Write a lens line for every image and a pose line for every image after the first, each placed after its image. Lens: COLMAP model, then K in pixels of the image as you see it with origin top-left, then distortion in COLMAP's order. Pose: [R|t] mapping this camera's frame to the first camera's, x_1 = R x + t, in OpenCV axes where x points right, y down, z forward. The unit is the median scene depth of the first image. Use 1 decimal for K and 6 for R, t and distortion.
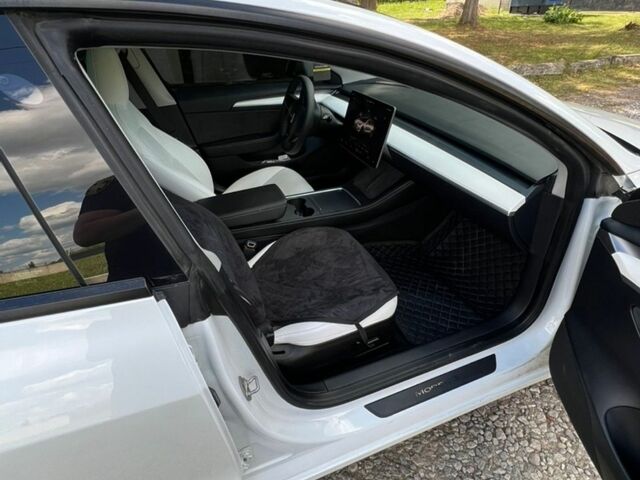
lens RADIAL K [[376.5, 0, 320.0], [0, 376.5, 240.0], [0, 0, 1]] dist [-0.000345, -0.000034]
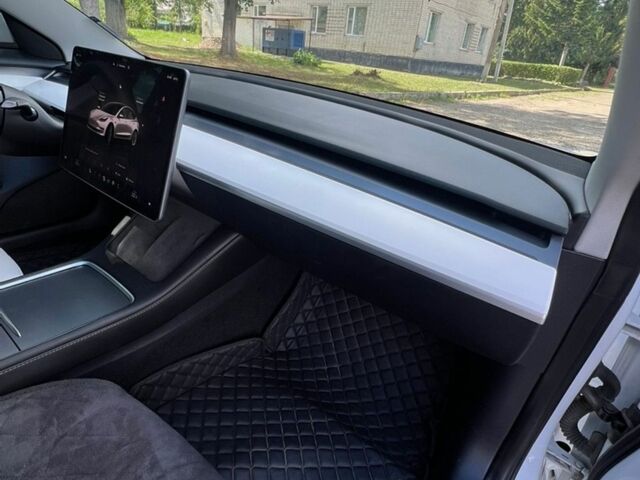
lens RADIAL K [[376.5, 0, 320.0], [0, 376.5, 240.0], [0, 0, 1]] dist [-0.000345, -0.000034]
pose [[0.845263, -0.126041, 0.519273, 0.071617], [0.162080, 0.986476, -0.024387, -0.115479], [-0.509177, 0.104777, 0.854260, 0.497930]]
